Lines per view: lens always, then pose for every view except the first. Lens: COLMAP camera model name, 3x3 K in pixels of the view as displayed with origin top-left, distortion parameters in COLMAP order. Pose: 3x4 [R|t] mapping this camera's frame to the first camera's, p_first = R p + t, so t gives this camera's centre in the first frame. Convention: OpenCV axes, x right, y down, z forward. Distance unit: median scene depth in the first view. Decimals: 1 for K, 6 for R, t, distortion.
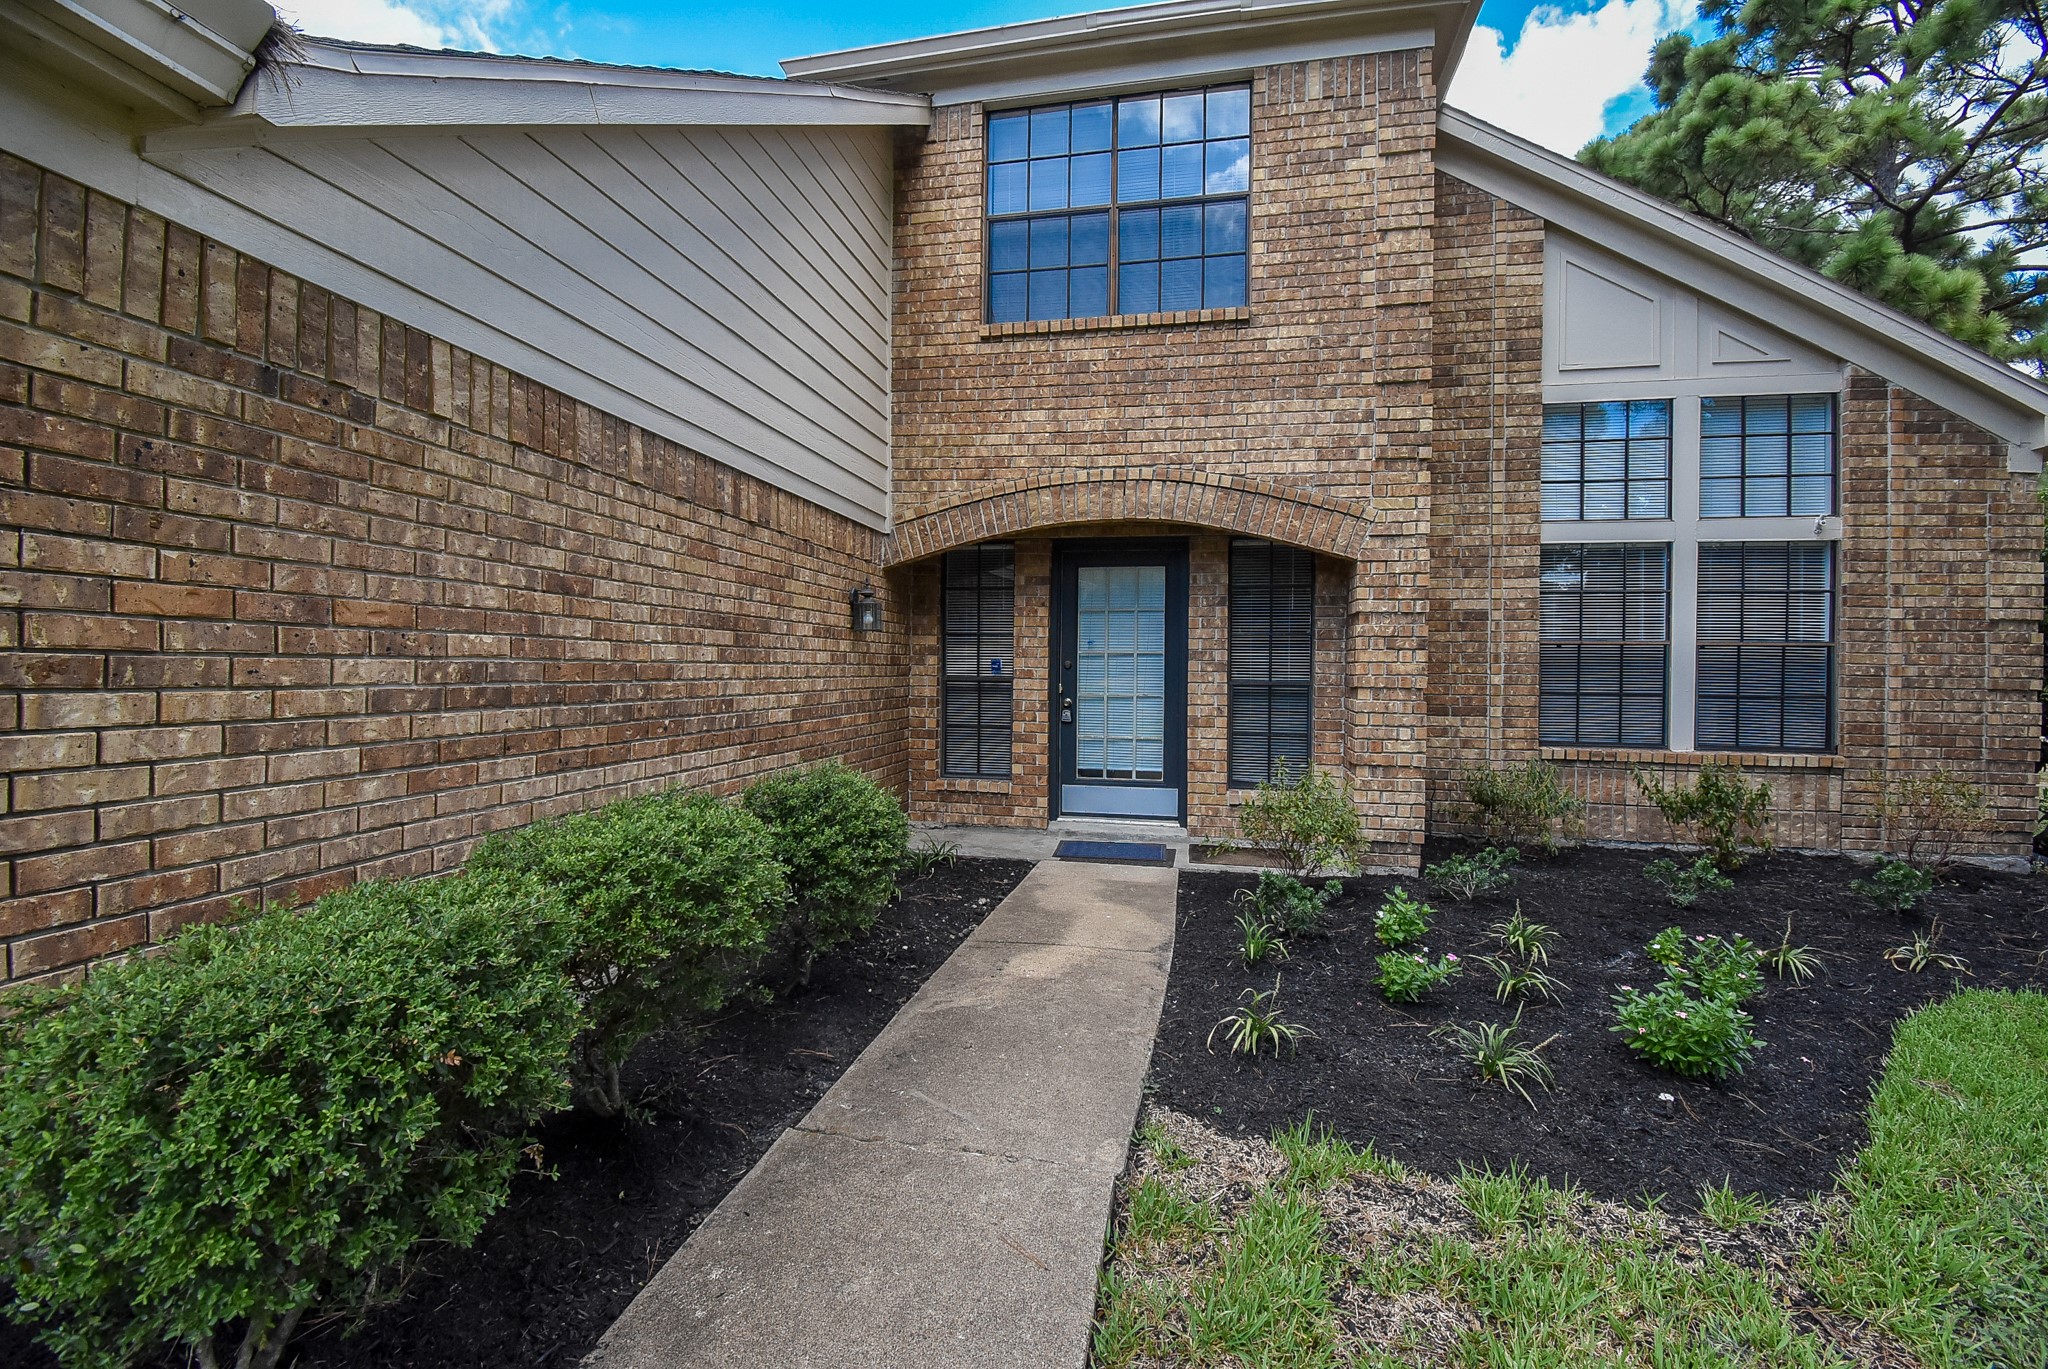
lens RADIAL K [[903.0, 0, 1023.4], [0, 903.0, 672.3], [0, 0, 1]] dist [0.024284, -0.027833]
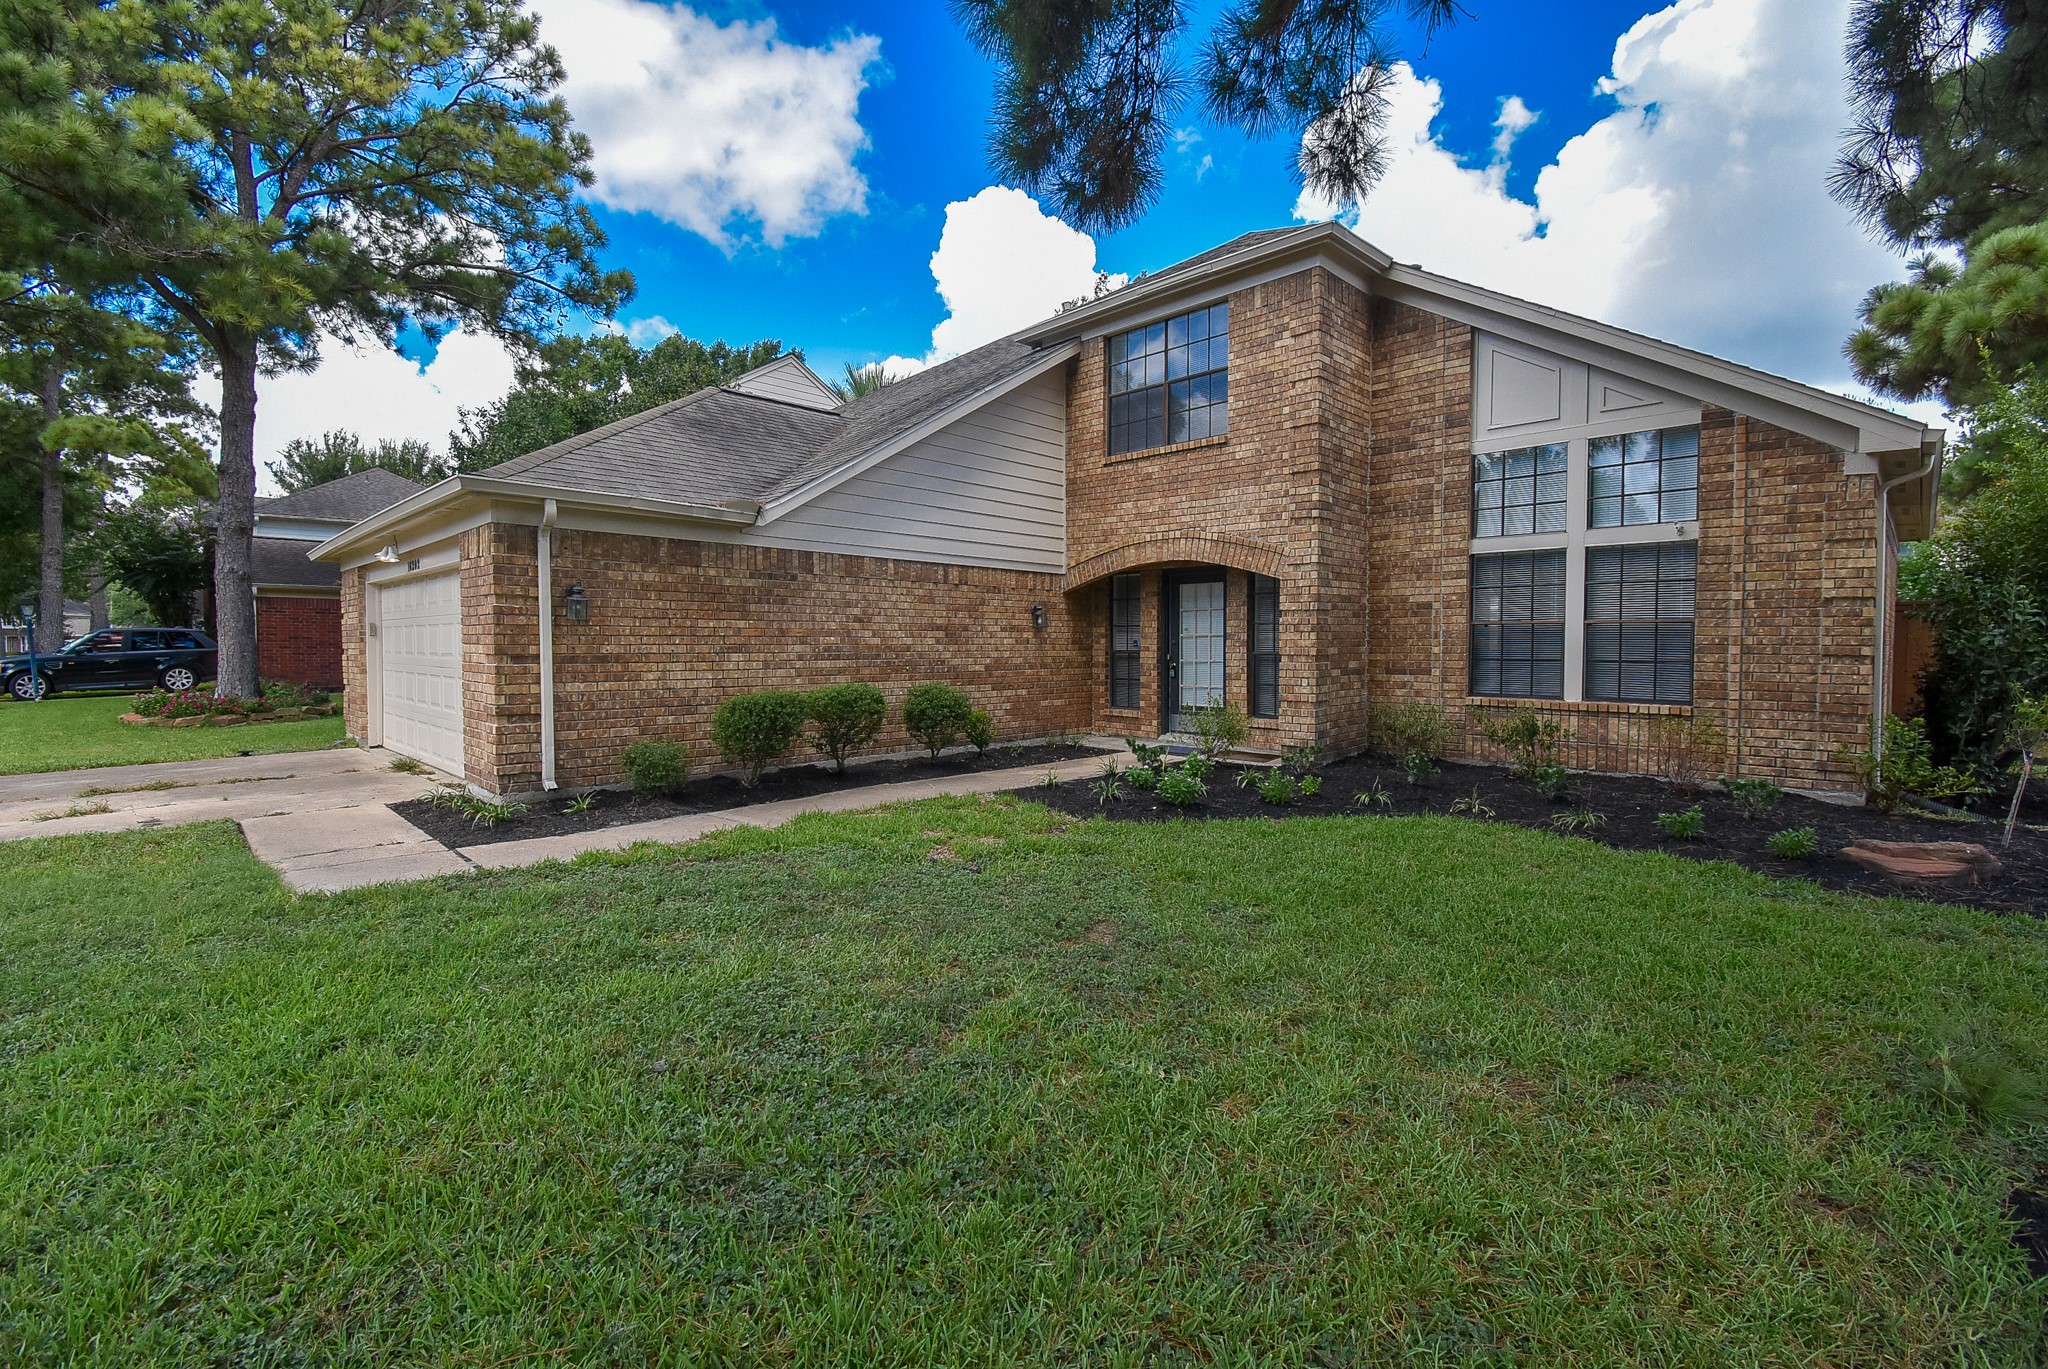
lens RADIAL K [[903.0, 0, 1023.4], [0, 903.0, 672.3], [0, 0, 1]] dist [0.024284, -0.027833]
pose [[0.834923, 0.006592, -0.550327, 0.844812], [0.006862, 0.999726, 0.022386, 0.007811], [0.550323, -0.022466, 0.834649, -0.636406]]
